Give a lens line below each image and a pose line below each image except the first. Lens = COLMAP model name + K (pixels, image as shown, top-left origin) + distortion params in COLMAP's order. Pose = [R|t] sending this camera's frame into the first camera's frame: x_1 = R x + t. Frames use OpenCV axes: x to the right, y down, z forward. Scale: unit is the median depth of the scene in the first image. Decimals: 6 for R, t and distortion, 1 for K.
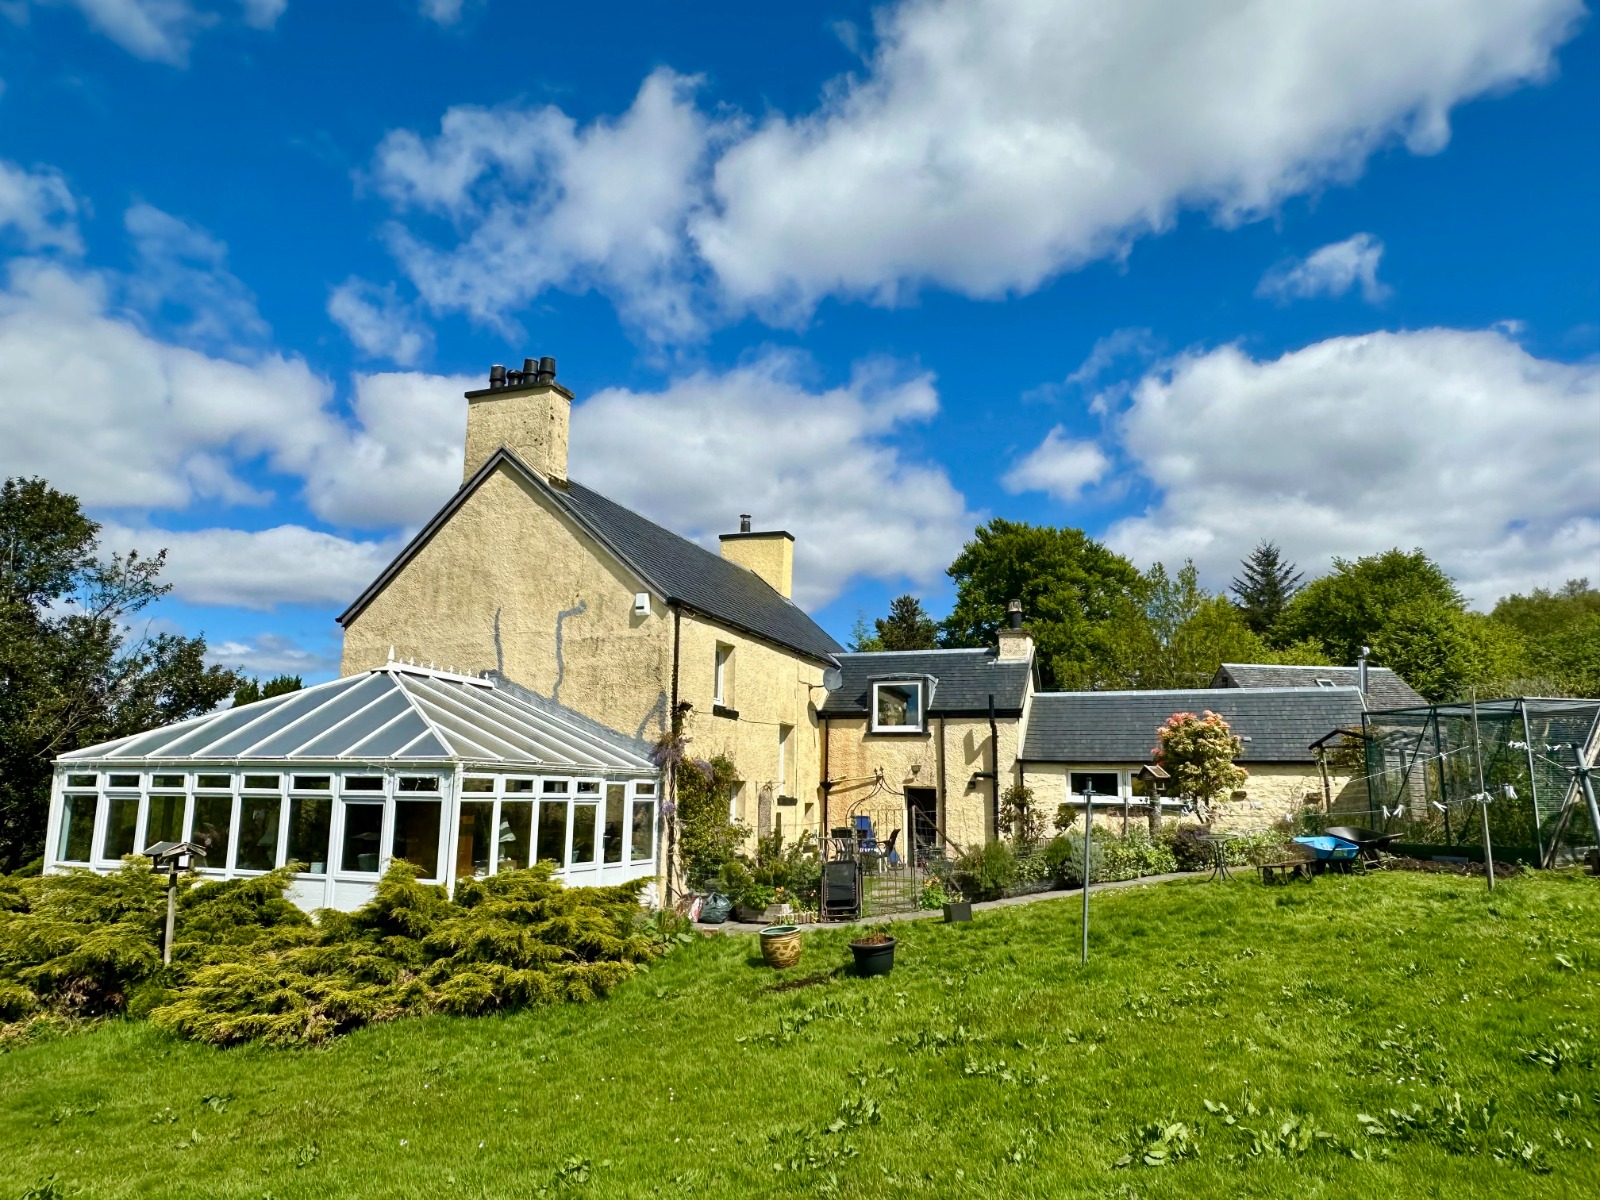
lens RADIAL K [[1062.5, 0, 800.0], [0, 1062.5, 600.0], [0, 0, 1]] dist [-0.002376, -0.000131]
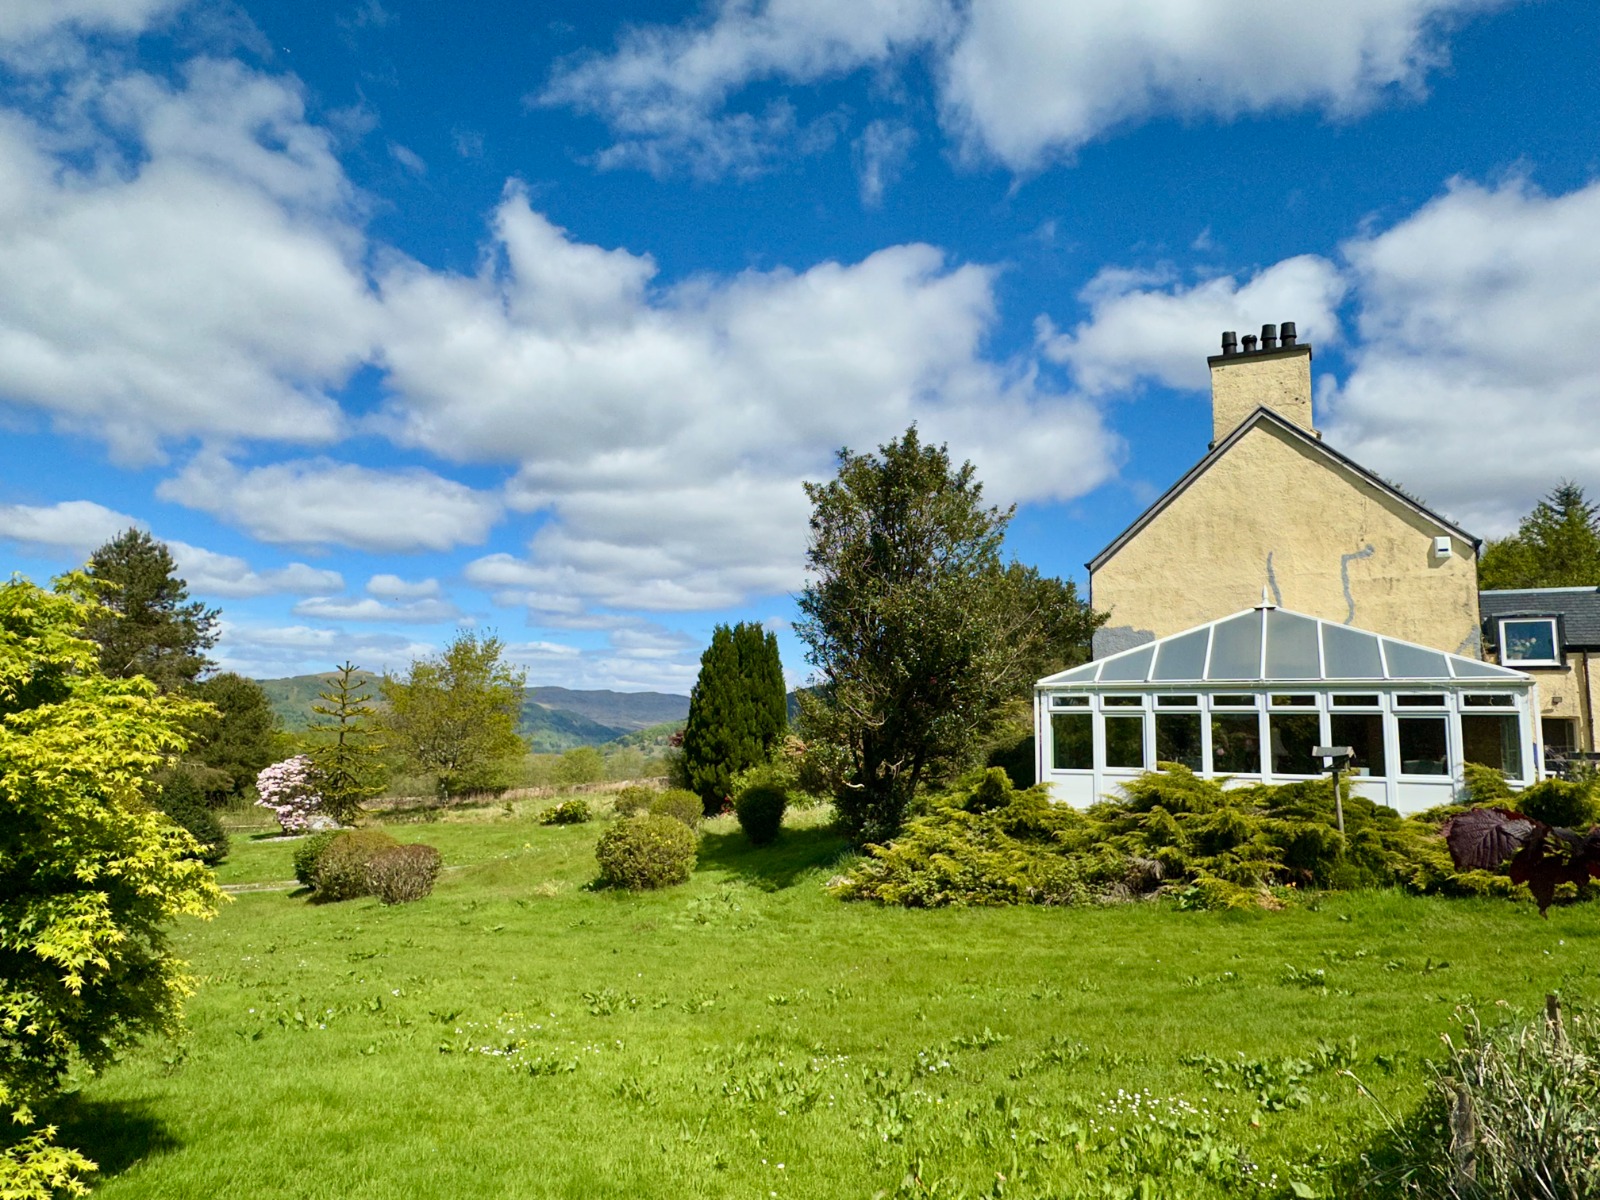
lens RADIAL K [[1062.5, 0, 800.0], [0, 1062.5, 600.0], [0, 0, 1]] dist [-0.002376, -0.000131]
pose [[0.995474, -0.009076, -0.094602, -0.734911], [0.013539, 0.998820, 0.046644, -0.001237], [0.094067, -0.047714, 0.994422, -0.167135]]
